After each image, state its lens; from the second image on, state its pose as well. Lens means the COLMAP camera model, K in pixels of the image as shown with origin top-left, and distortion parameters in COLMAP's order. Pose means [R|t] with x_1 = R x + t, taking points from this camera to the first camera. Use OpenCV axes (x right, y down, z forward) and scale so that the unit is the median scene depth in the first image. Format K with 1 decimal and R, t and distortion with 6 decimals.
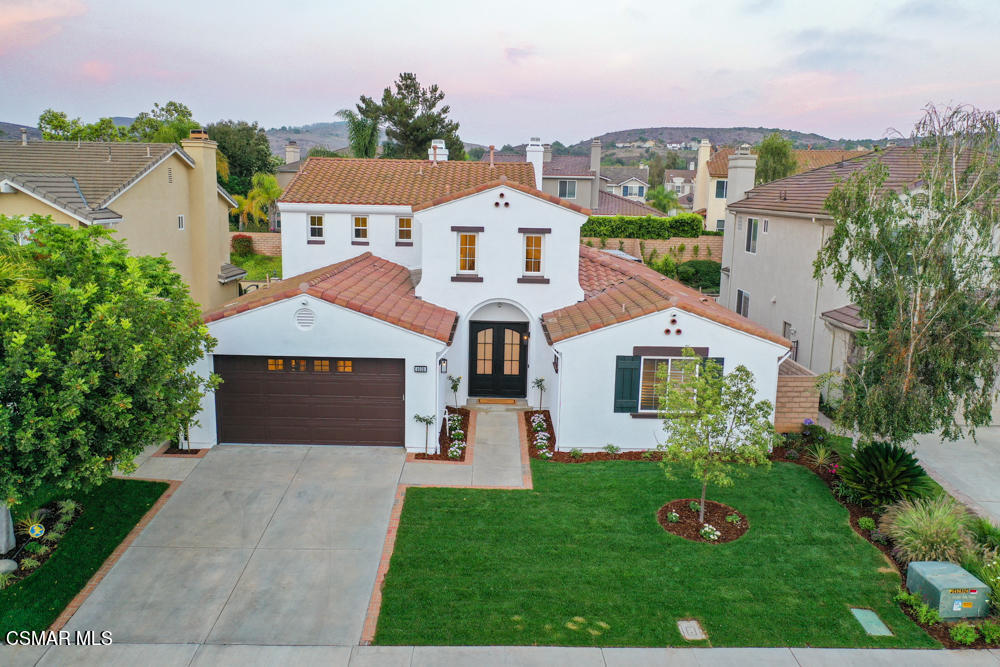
lens RADIAL K [[774.4, 0, 500.0], [0, 774.4, 333.5], [0, 0, 1]] dist [-0.004057, -0.000825]
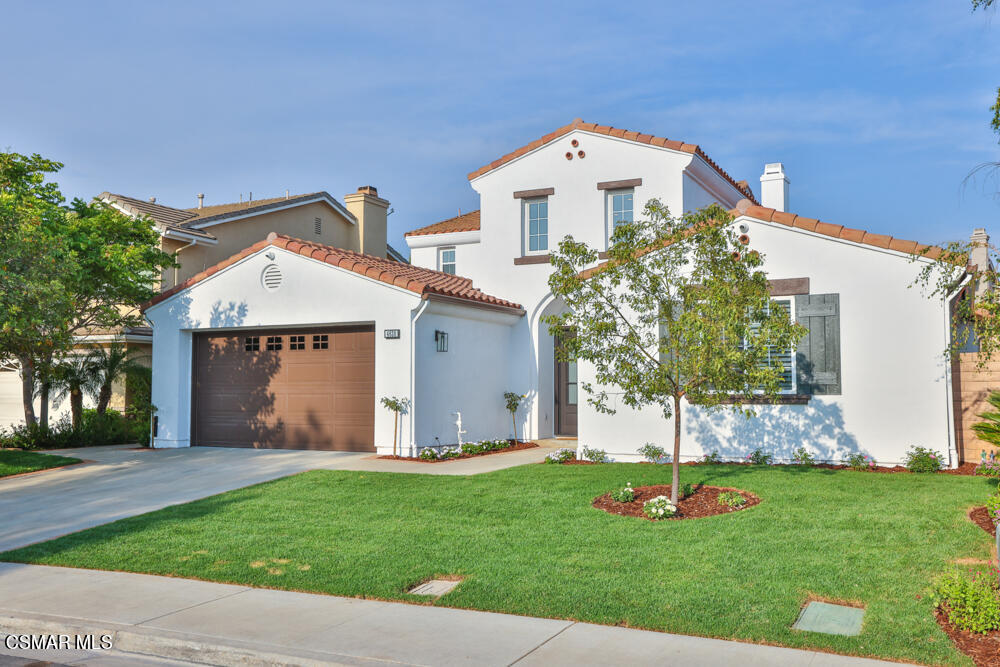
lens RADIAL K [[906.3, 0, 500.0], [0, 906.3, 333.5], [0, 0, 1]] dist [0.001645, 0.000185]
pose [[0.888528, -0.052872, -0.455765, 0.324097], [-0.062563, 0.970099, -0.234508, 0.205770], [0.454536, 0.236881, 0.858652, 0.266979]]
